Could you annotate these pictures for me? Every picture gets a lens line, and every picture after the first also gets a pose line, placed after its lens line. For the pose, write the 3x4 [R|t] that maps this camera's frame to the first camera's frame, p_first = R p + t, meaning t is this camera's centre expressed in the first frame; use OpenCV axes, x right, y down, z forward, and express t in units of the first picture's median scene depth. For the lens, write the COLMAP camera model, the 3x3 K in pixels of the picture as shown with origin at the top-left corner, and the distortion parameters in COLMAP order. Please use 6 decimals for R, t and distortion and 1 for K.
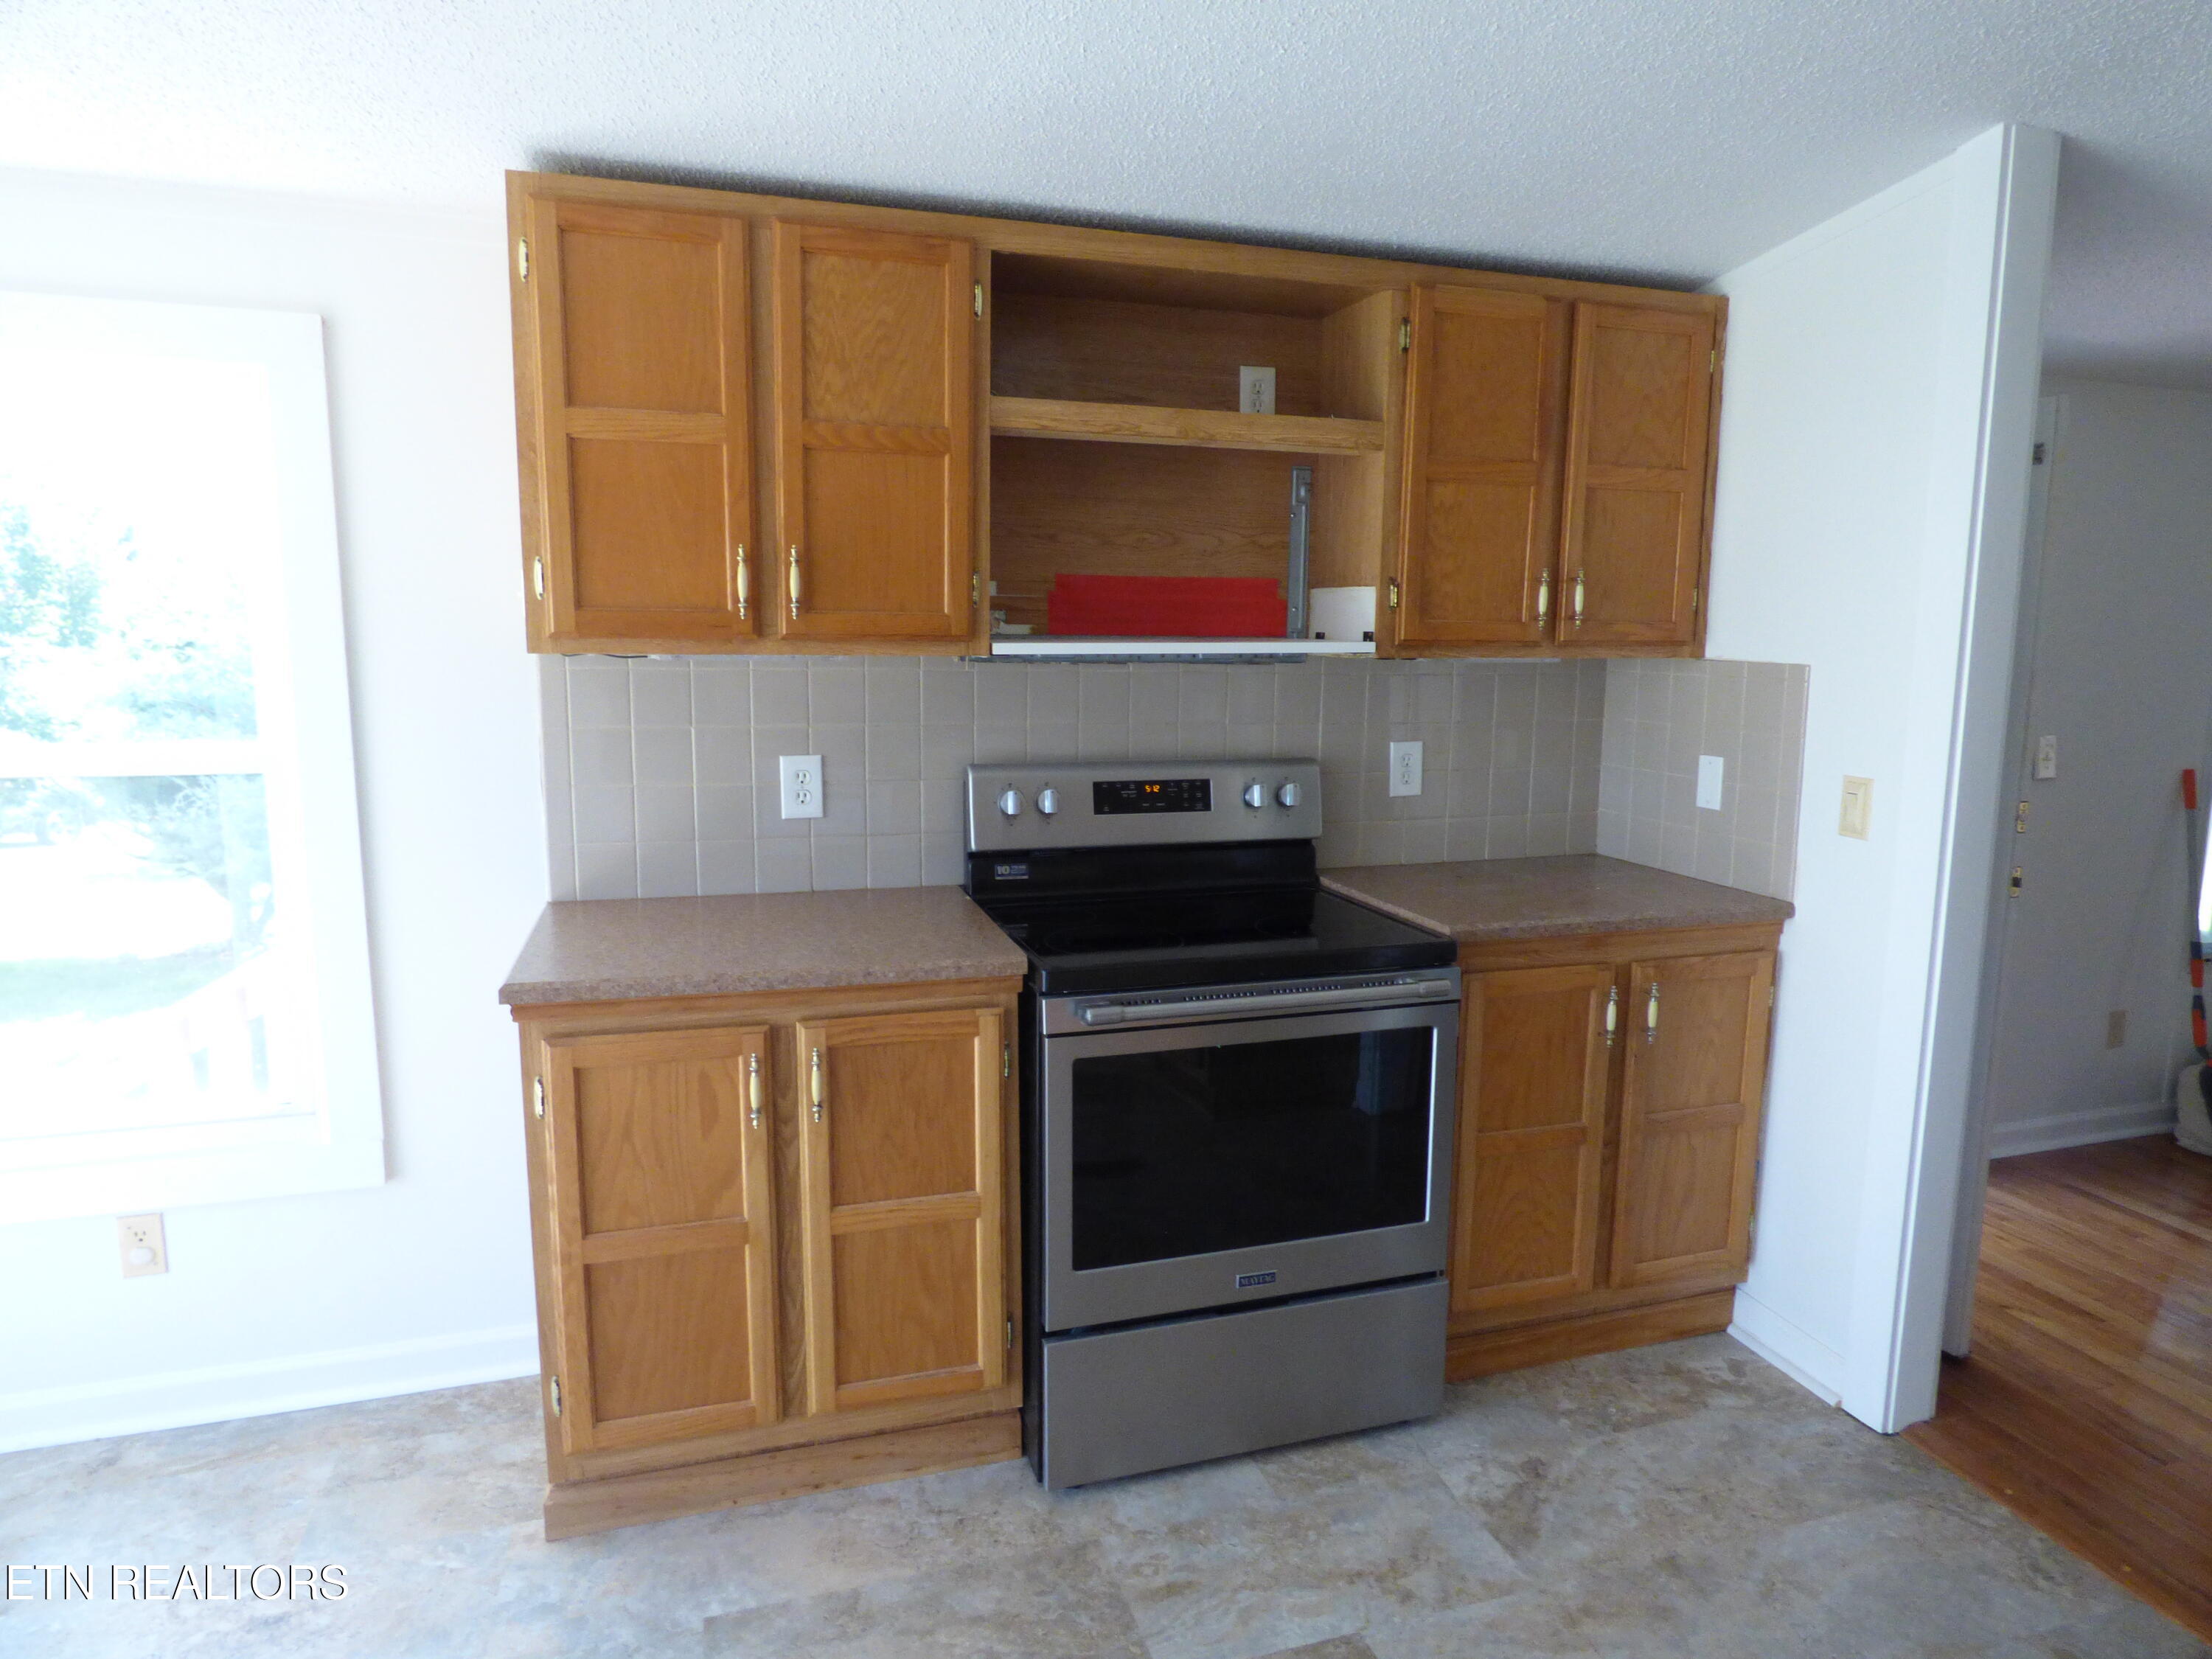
lens RADIAL K [[1343.6, 0, 1108.3], [0, 1343.6, 835.3], [0, 0, 1]] dist [0.026412, -0.004459]
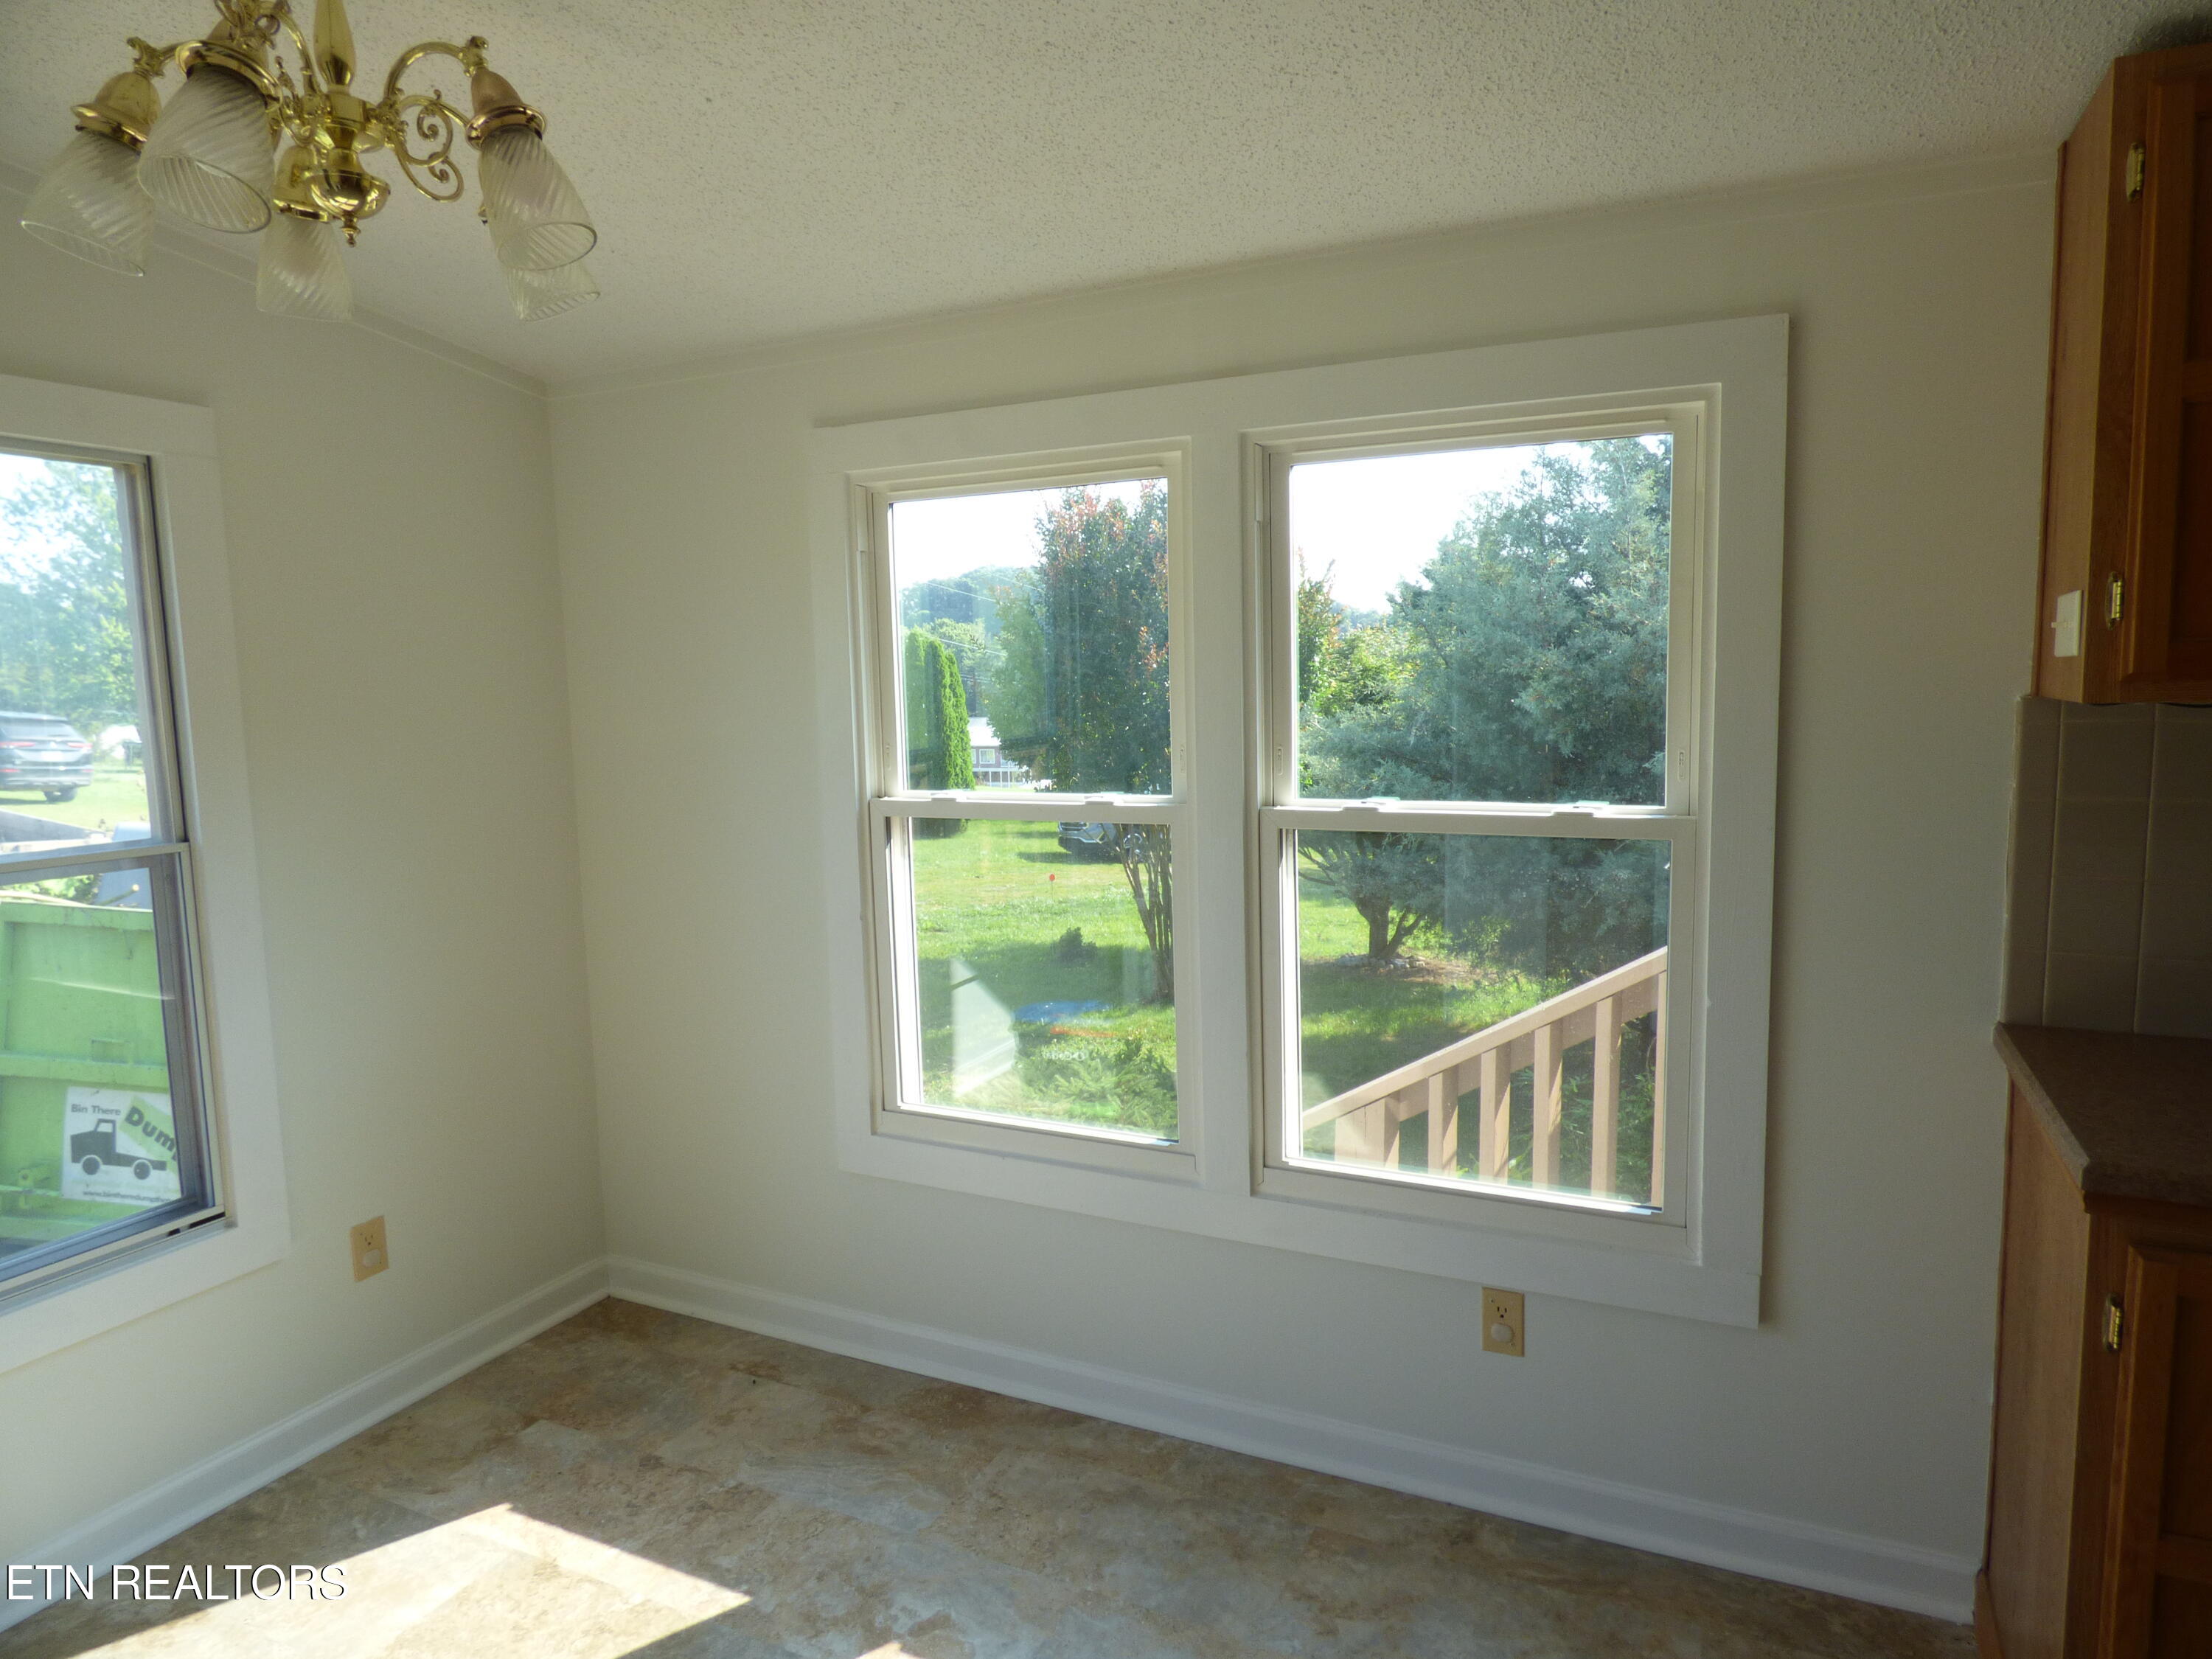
lens RADIAL K [[1343.6, 0, 1104.2], [0, 1343.6, 827.4], [0, 0, 1]] dist [0.026412, -0.004459]
pose [[0.742966, 0.042018, -0.668009, -0.294766], [-0.064415, 0.997884, -0.008876, -0.023260], [0.666223, 0.049624, 0.744100, 0.078987]]
